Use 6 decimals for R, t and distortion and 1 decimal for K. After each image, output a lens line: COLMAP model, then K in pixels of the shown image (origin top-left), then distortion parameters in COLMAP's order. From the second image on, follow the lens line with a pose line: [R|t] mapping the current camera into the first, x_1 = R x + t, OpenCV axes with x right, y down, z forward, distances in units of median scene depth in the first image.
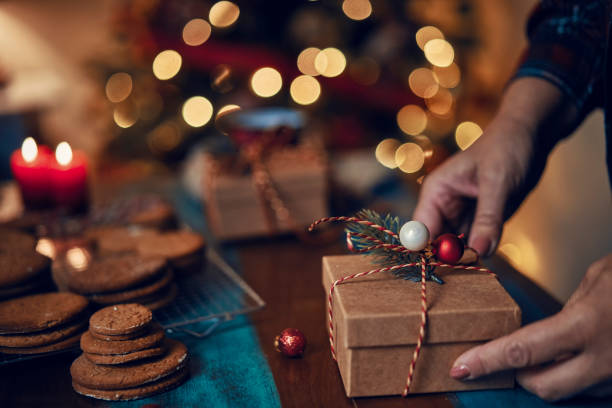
lens RADIAL K [[997.3, 0, 306.0], [0, 997.3, 204.0], [0, 0, 1]] dist [0.170254, -0.217885]
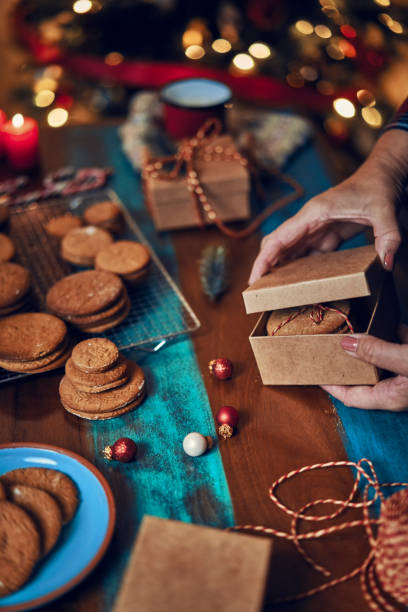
lens RADIAL K [[997.3, 0, 206.3], [0, 997.3, 312.3], [0, 0, 1]] dist [0.170254, -0.217885]
pose [[0.999537, 0.029168, 0.008621, -0.049992], [-0.030333, 0.935077, 0.353145, -0.406218], [0.002239, -0.353243, 0.935529, -0.214352]]
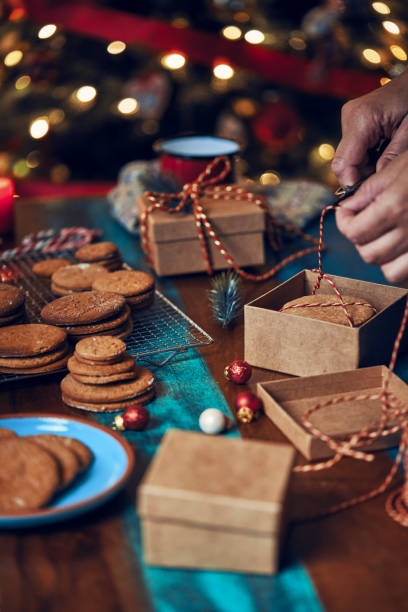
lens RADIAL K [[1725.7, 0, 204.0], [0, 1725.7, 306.0], [0, 0, 1]] dist [-0.218801, -0.016140]
pose [[0.999468, 0.027938, 0.016803, -0.095297], [-0.029237, 0.996140, 0.082771, -0.111732], [-0.014426, -0.083218, 0.996427, -1.069130]]
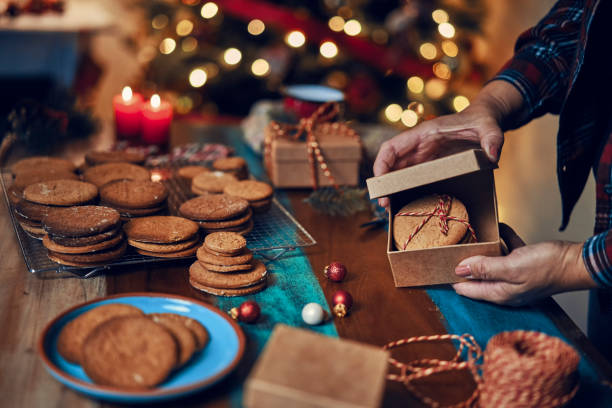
lens RADIAL K [[997.3, 0, 306.0], [0, 997.3, 204.0], [0, 0, 1]] dist [0.170254, -0.217885]
pose [[0.991809, 0.123210, 0.033669, -0.122551], [-0.125517, 0.989001, 0.078246, -0.069839], [-0.023658, -0.081831, 0.996365, -0.456318]]
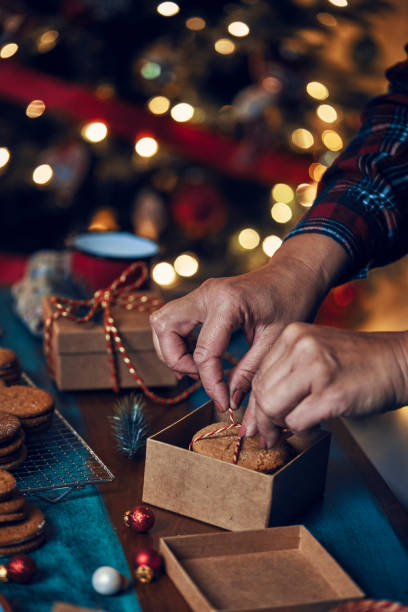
lens RADIAL K [[1725.7, 0, 204.0], [0, 1725.7, 306.0], [0, 0, 1]] dist [-0.218801, -0.016140]
pose [[0.991698, 0.107009, 0.071309, -0.105066], [-0.111187, 0.992138, 0.057439, -0.205087], [-0.064602, -0.064891, 0.995799, -0.838042]]
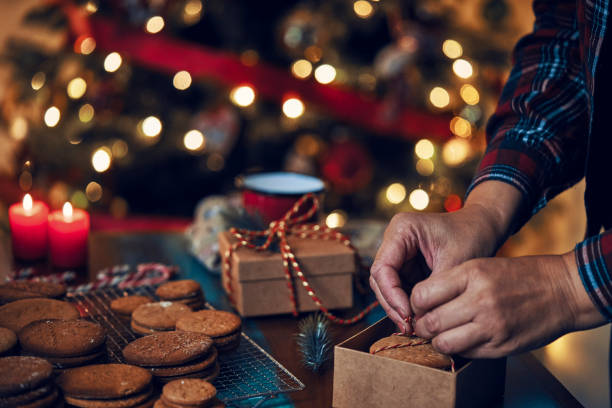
lens RADIAL K [[1725.7, 0, 306.0], [0, 1725.7, 204.0], [0, 0, 1]] dist [-0.218801, -0.016140]
pose [[0.996683, 0.058671, 0.056405, -0.173937], [-0.058673, 0.998276, -0.001617, -0.103495], [-0.056402, -0.001698, 0.998407, -0.962661]]
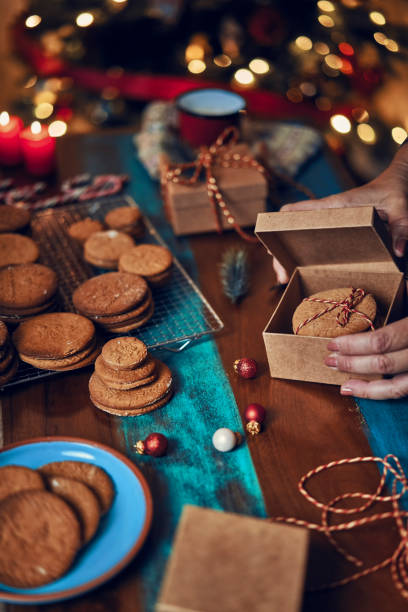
lens RADIAL K [[997.3, 0, 206.3], [0, 997.3, 312.3], [0, 0, 1]] dist [0.170254, -0.217885]
pose [[0.998764, 0.037796, 0.032282, -0.118580], [-0.046442, 0.941041, 0.335090, -0.392121], [-0.017714, -0.336175, 0.941633, -0.253584]]
